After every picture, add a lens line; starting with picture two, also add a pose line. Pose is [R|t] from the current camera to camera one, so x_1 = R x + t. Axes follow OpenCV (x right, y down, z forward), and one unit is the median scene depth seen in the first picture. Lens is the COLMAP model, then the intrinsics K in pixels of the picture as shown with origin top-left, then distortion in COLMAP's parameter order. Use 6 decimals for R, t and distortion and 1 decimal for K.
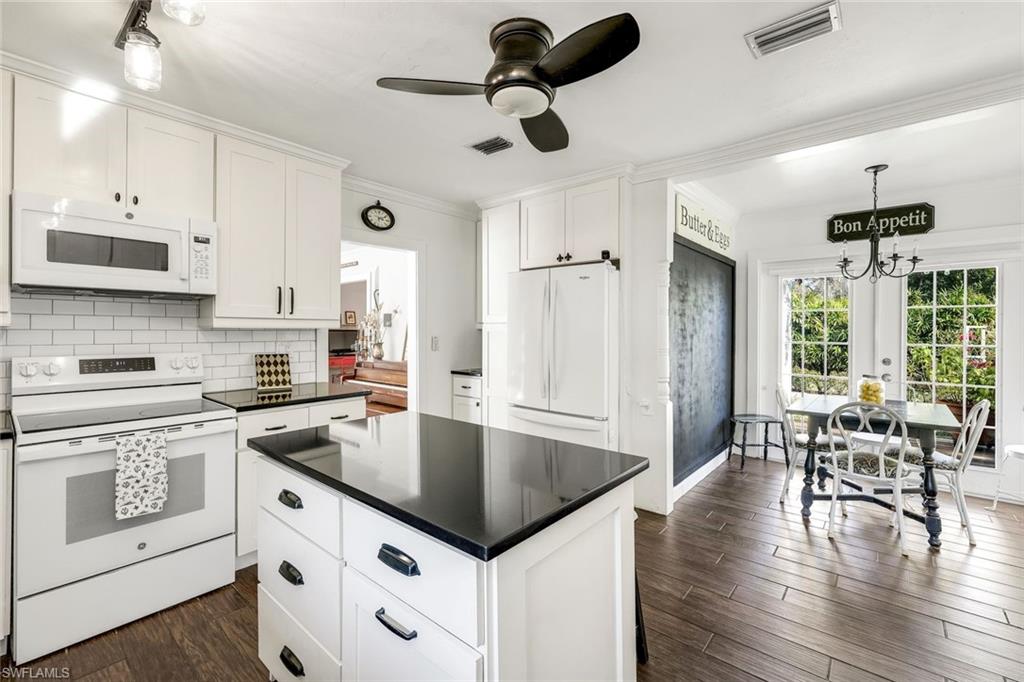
lens RADIAL K [[445.3, 0, 511.2], [0, 445.3, 332.4], [0, 0, 1]] dist [0.004057, 0.000541]
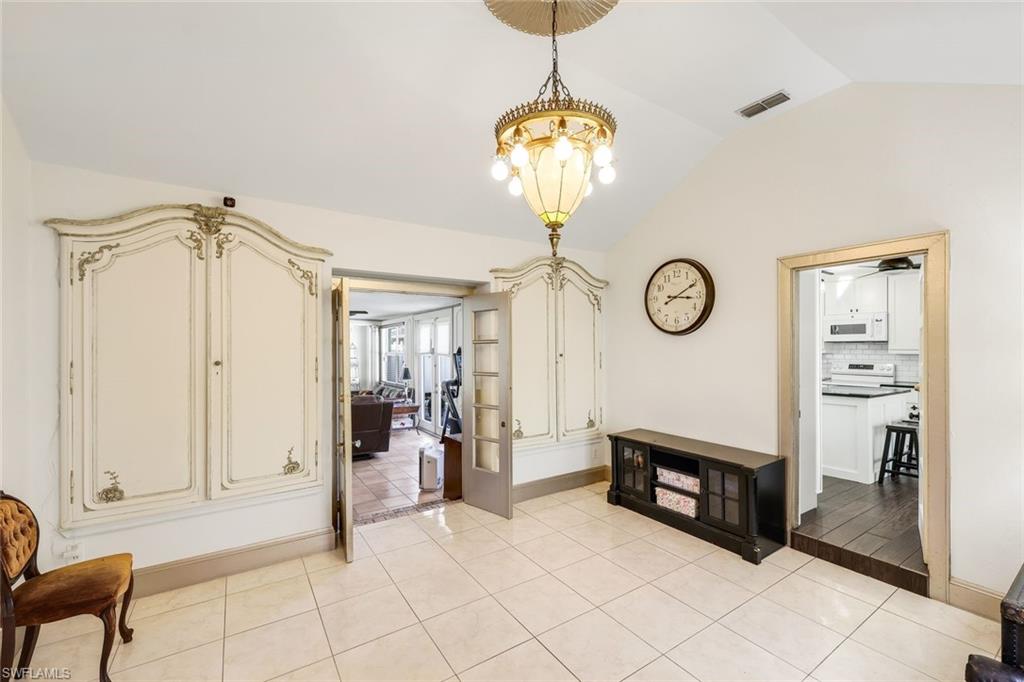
lens RADIAL K [[418.6, 0, 508.0], [0, 418.6, 348.7], [0, 0, 1]] dist [-0.000085, -0.000099]
pose [[-0.282798, -0.010918, -0.959117, 0.625693], [-0.012863, 0.999888, -0.007589, 0.001893], [0.959093, 0.010190, -0.282907, -0.108396]]
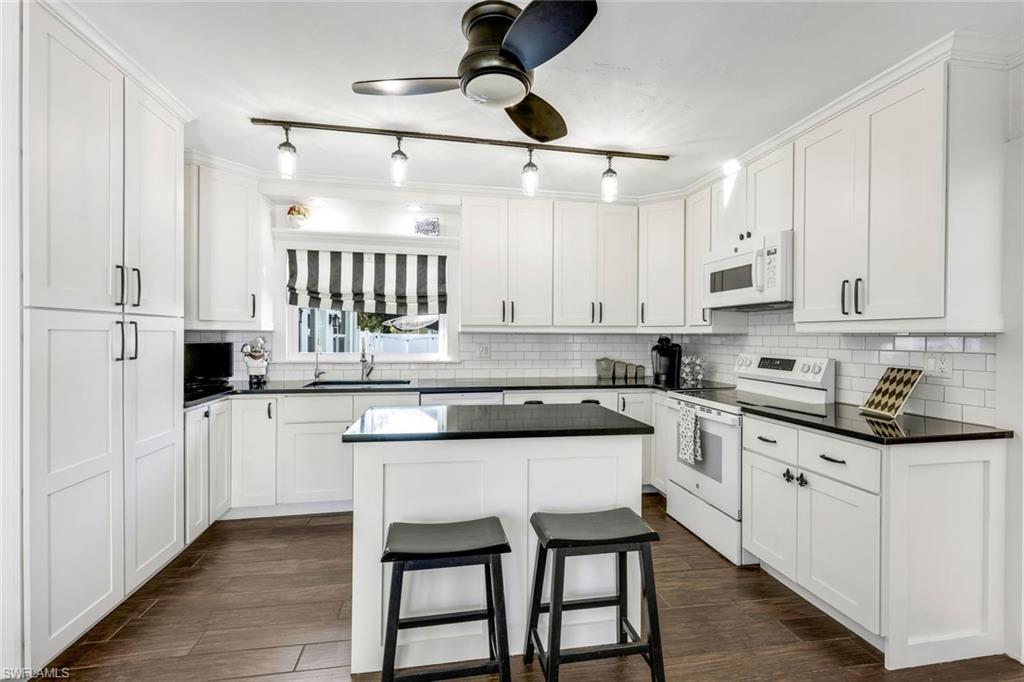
lens RADIAL K [[445.3, 0, 514.6], [0, 445.3, 339.0], [0, 0, 1]] dist [0.004057, 0.000541]
pose [[-0.636105, -0.002523, -0.771598, 0.148275], [-0.011182, 0.999920, 0.005949, 0.001201], [0.771521, 0.012412, -0.636082, 0.331921]]
